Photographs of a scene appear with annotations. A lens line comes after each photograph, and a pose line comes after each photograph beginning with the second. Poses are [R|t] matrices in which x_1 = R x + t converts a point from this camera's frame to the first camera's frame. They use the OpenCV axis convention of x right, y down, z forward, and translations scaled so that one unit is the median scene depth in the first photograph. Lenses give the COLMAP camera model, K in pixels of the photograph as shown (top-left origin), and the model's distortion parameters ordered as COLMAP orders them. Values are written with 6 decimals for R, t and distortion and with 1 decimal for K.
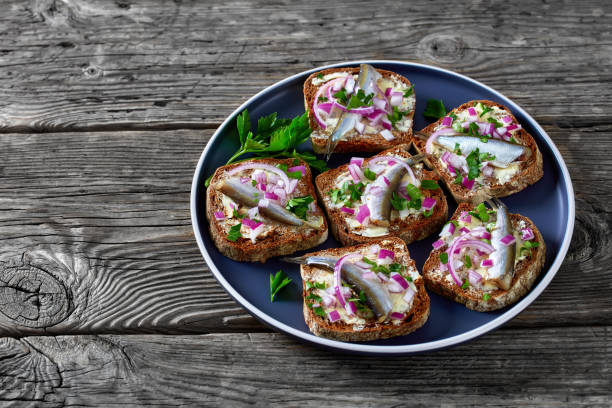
lens RADIAL K [[1716.2, 0, 309.7], [0, 1716.2, 200.9], [0, 0, 1]] dist [0.070319, 0.000000]
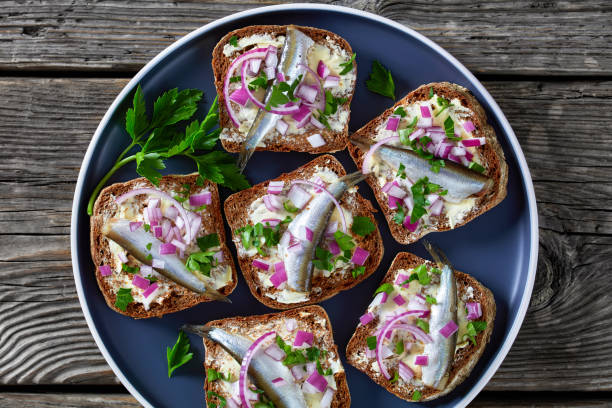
lens RADIAL K [[1716.2, 0, 304.4], [0, 1716.2, 204.9], [0, 0, 1]] dist [0.070319, 0.000000]
pose [[0.999662, 0.026003, -0.000381, 0.042043], [-0.018968, 0.739095, 0.673334, -0.565808], [0.017791, -0.673099, 0.739338, 0.404529]]
